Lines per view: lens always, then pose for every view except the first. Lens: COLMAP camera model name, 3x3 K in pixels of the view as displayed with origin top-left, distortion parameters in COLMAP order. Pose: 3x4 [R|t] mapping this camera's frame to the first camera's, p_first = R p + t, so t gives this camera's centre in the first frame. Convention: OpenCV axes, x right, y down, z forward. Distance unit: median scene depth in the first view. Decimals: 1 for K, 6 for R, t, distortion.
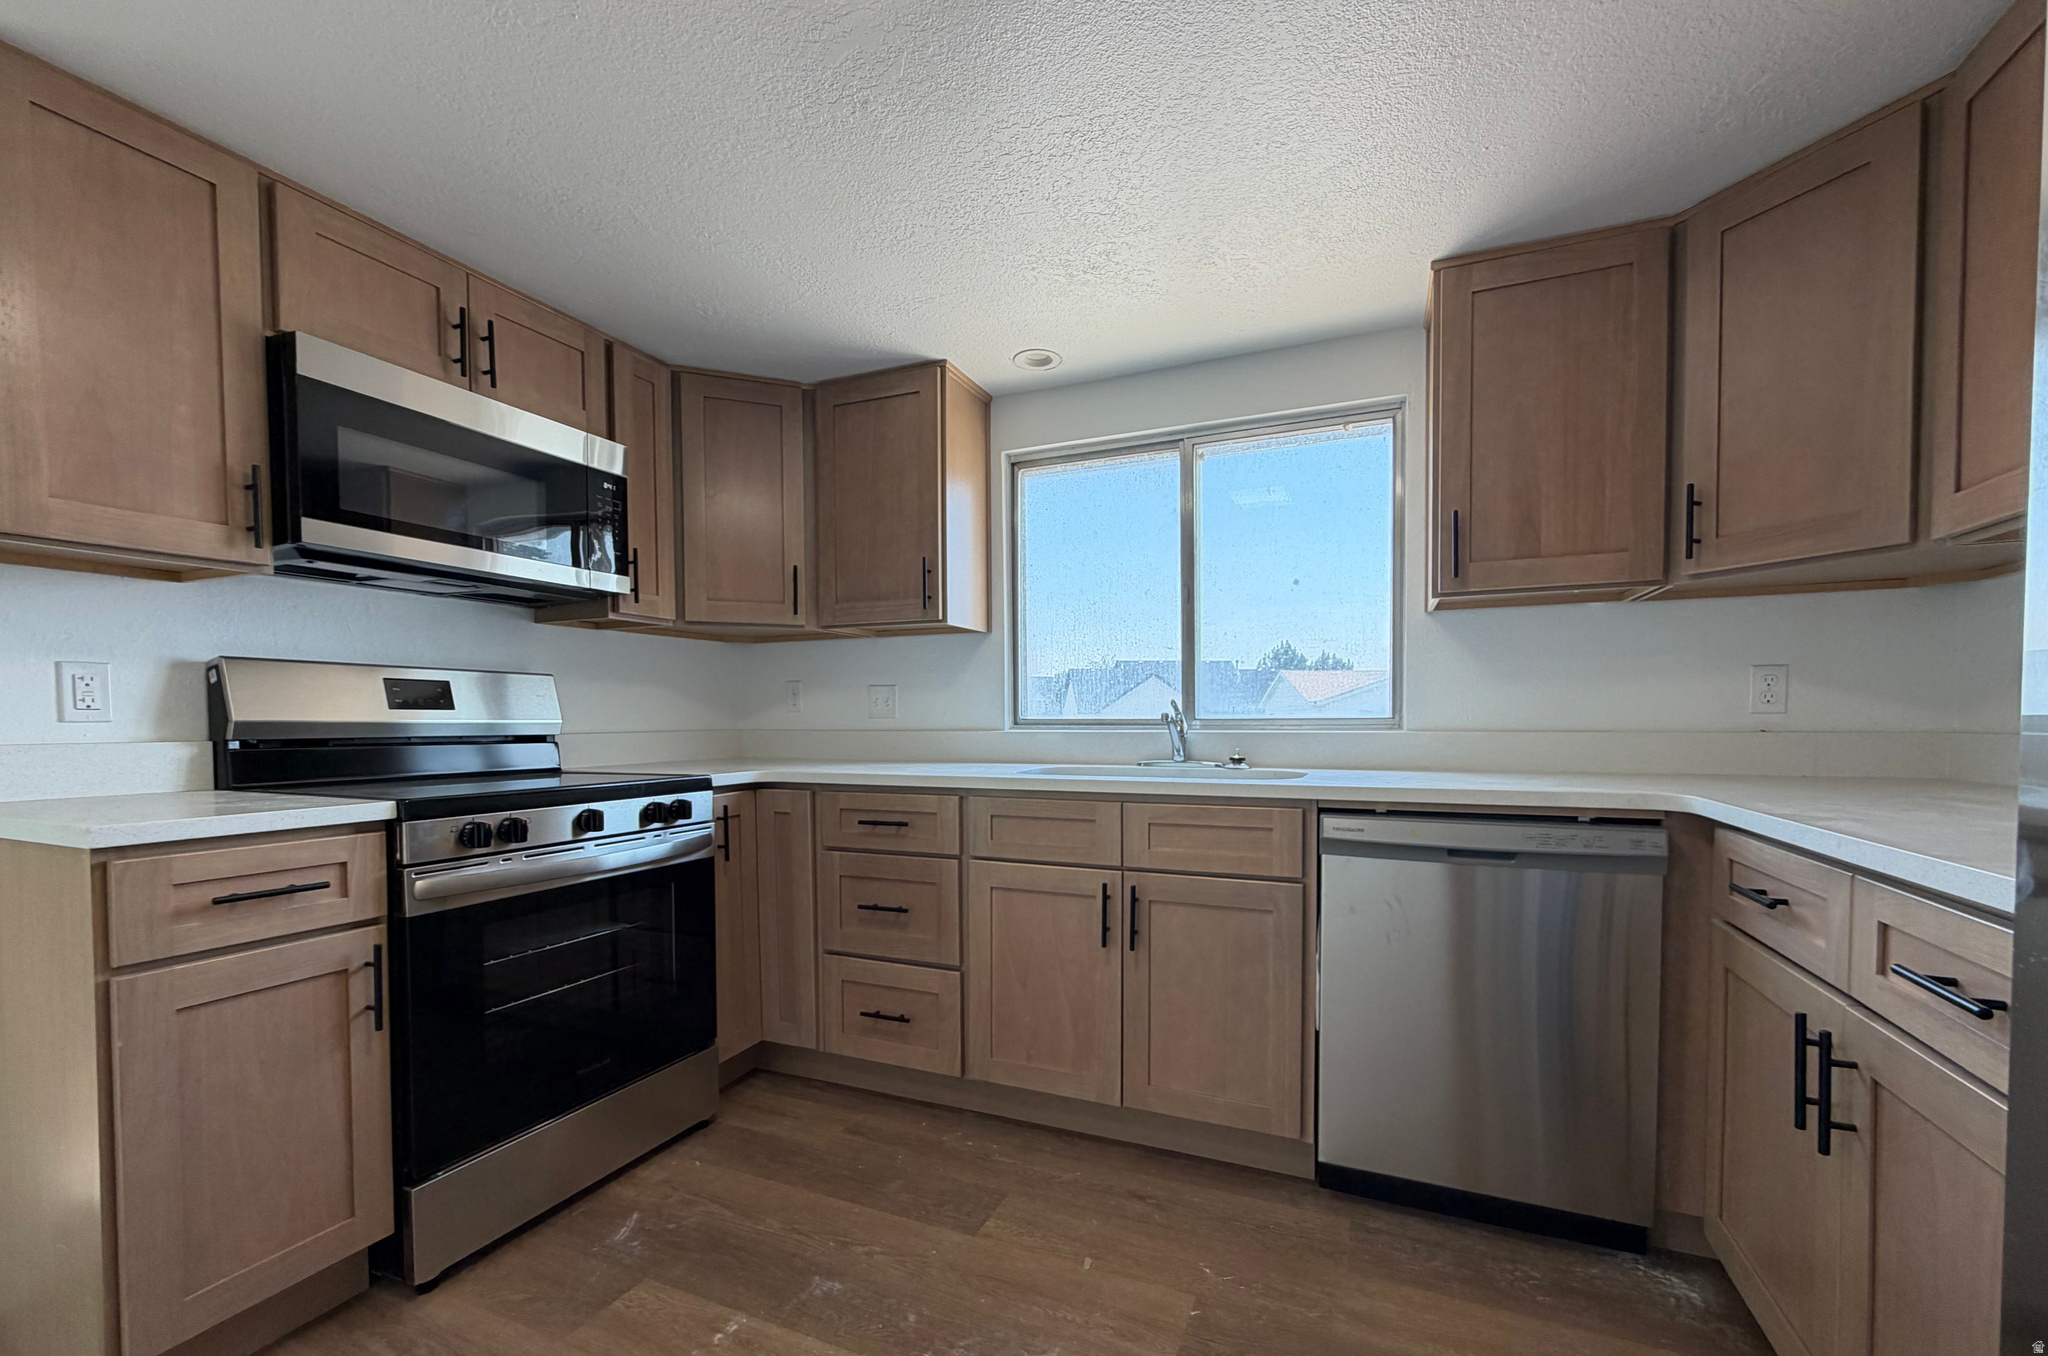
lens RADIAL K [[848.3, 0, 1022.3], [0, 848.3, 737.7], [0, 0, 1]] dist [-0.000802, -0.000154]
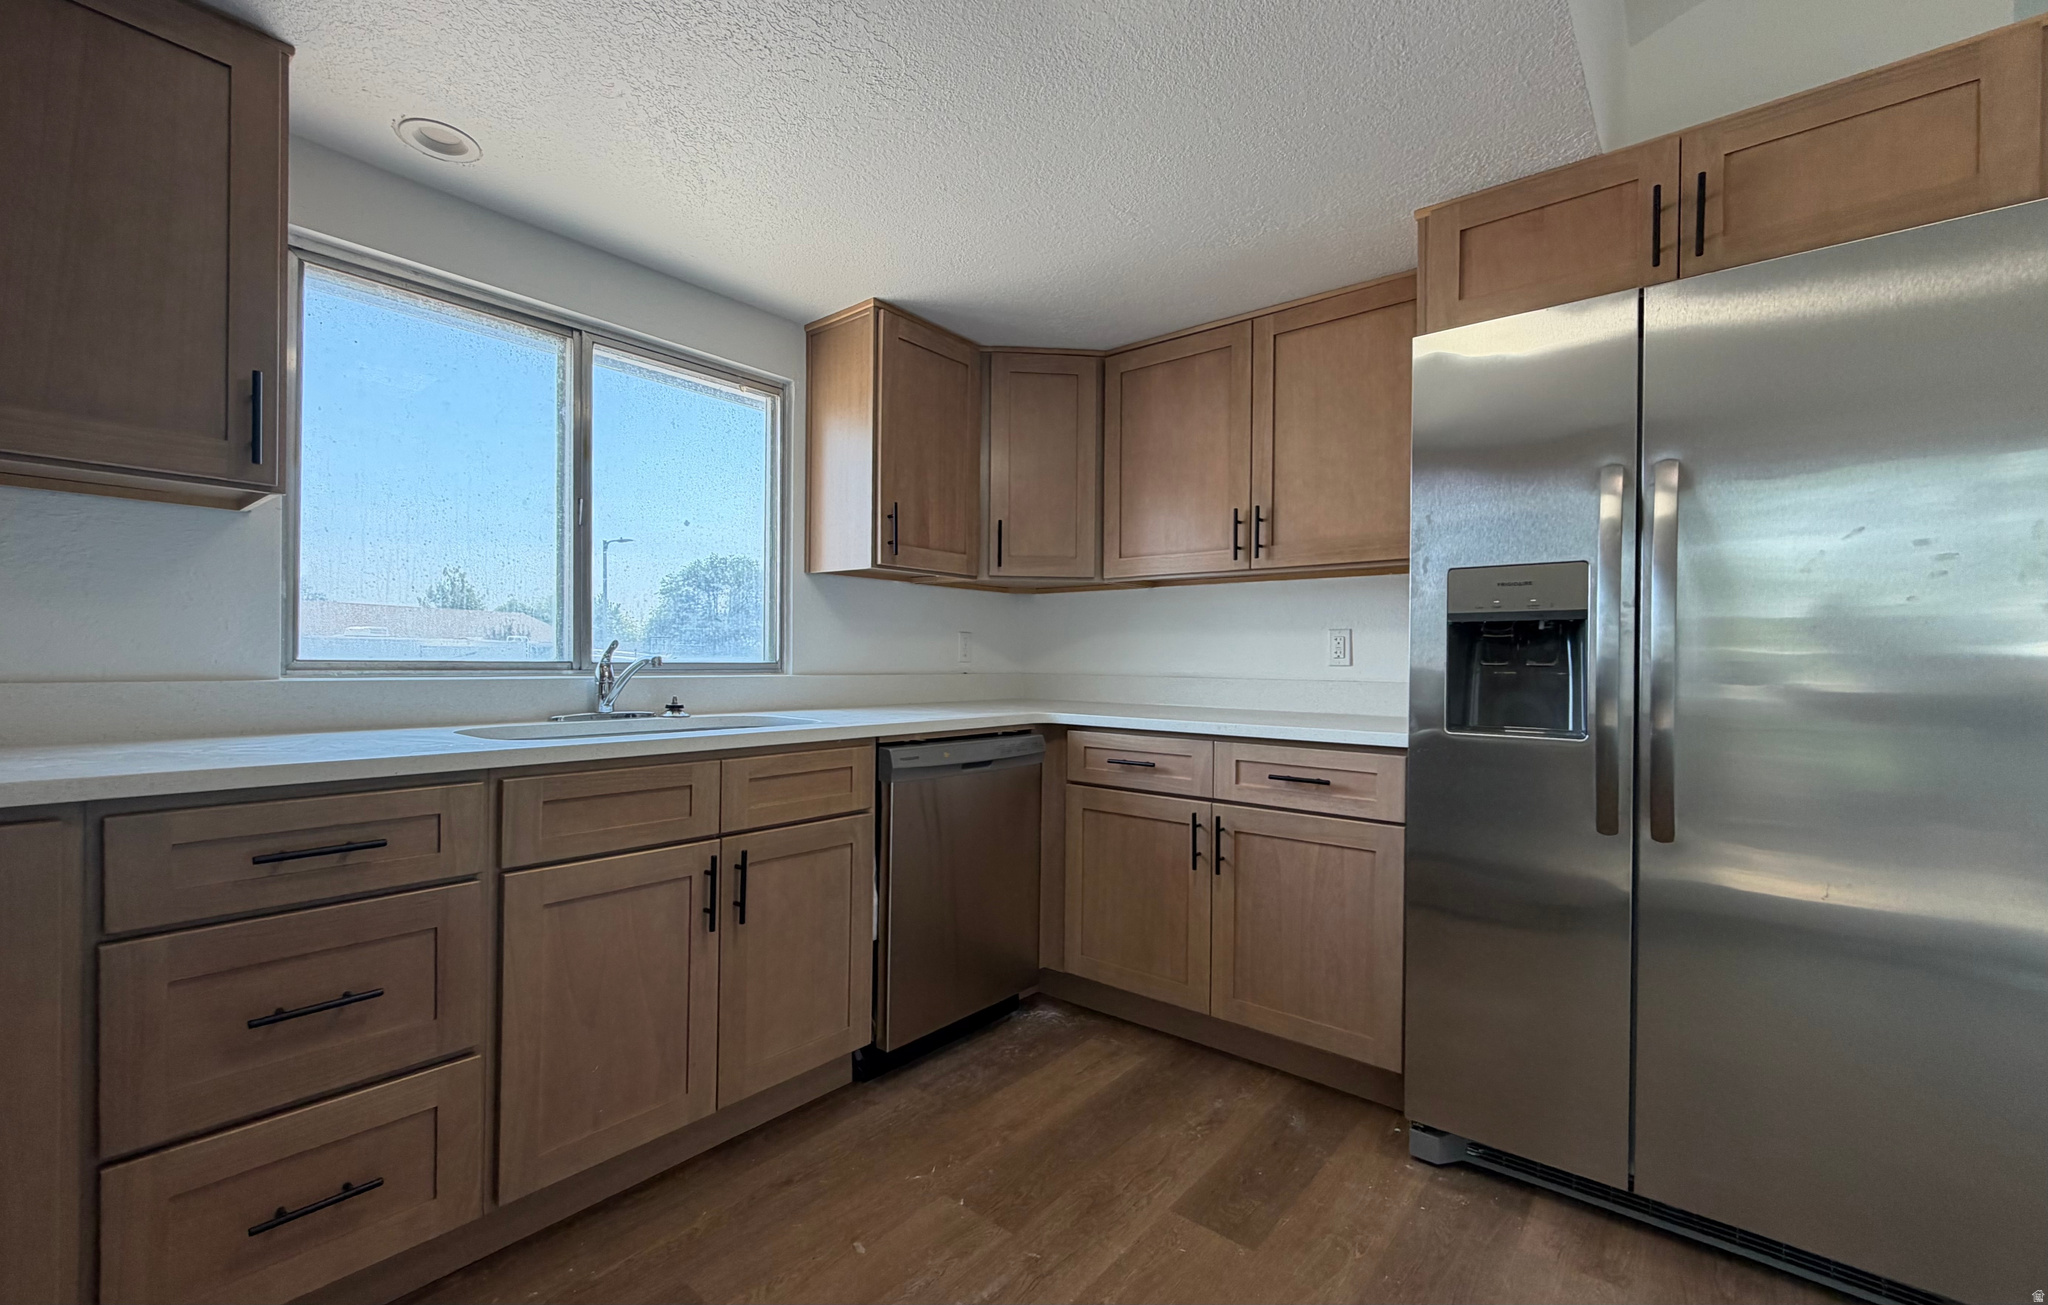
lens RADIAL K [[845.6, 0, 1024.0], [0, 845.6, 652.5], [0, 0, 1]] dist [0.001665, 0.000136]
pose [[0.277301, 0.015240, 0.960662, -0.638428], [0.010577, 0.999765, -0.018914, -0.015174], [-0.960725, 0.015405, 0.277074, 0.452825]]
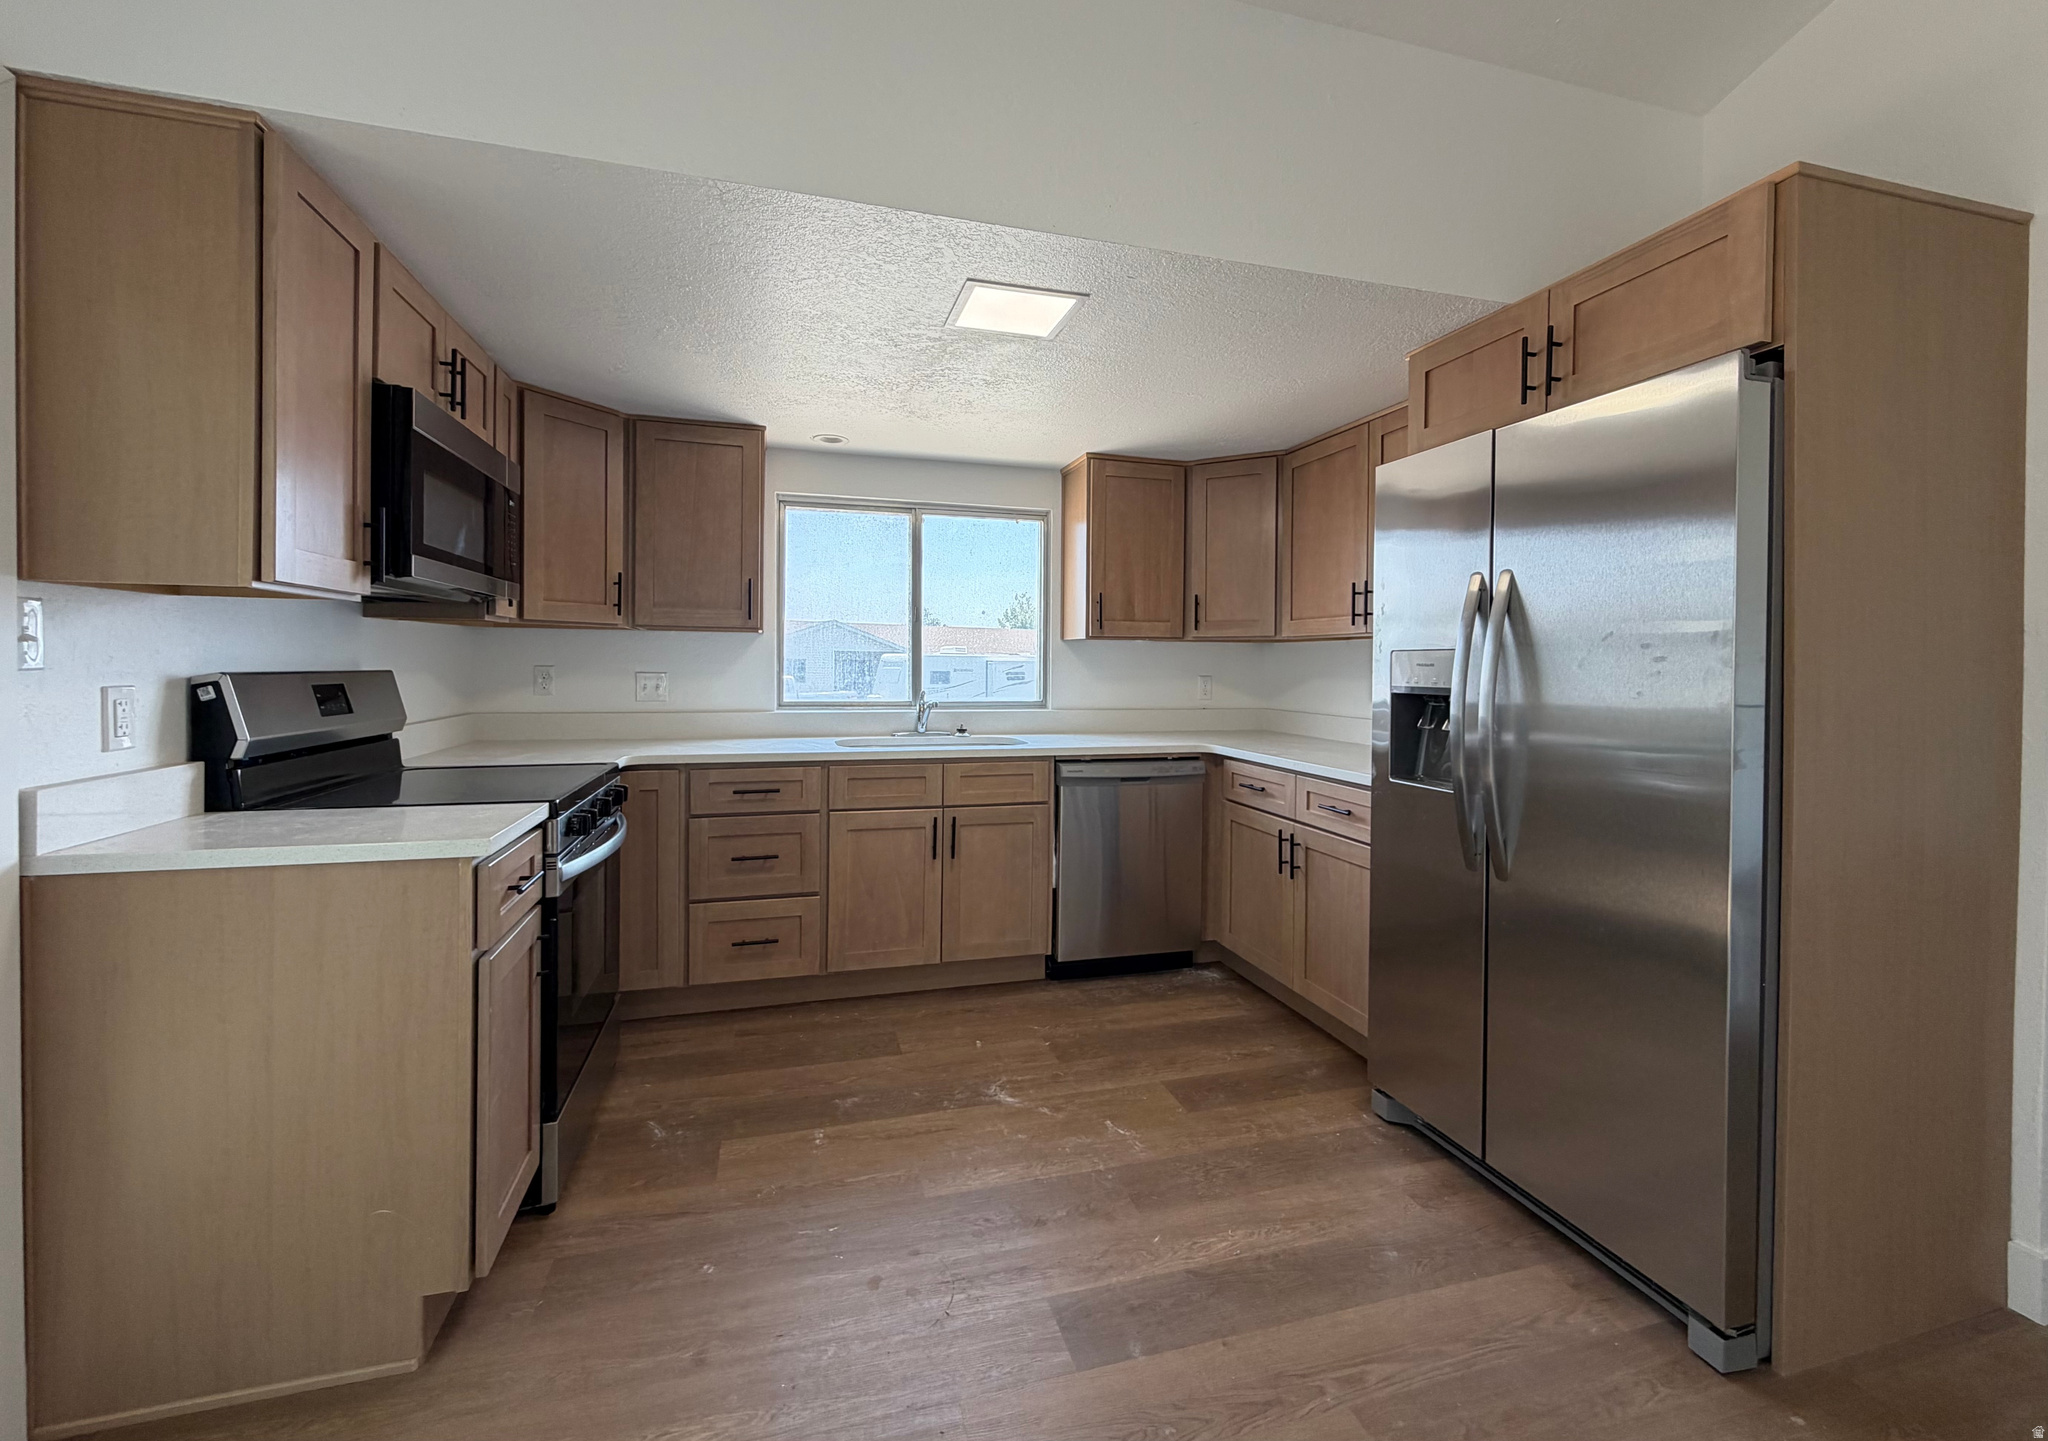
lens RADIAL K [[847.7, 0, 1026.2], [0, 847.7, 654.0], [0, 0, 1]] dist [0.000076, 0.000039]
pose [[0.768830, 0.018621, 0.639182, -0.759154], [0.000974, 0.999541, -0.030290, -0.077232], [-0.639452, 0.023910, 0.768459, -0.292492]]
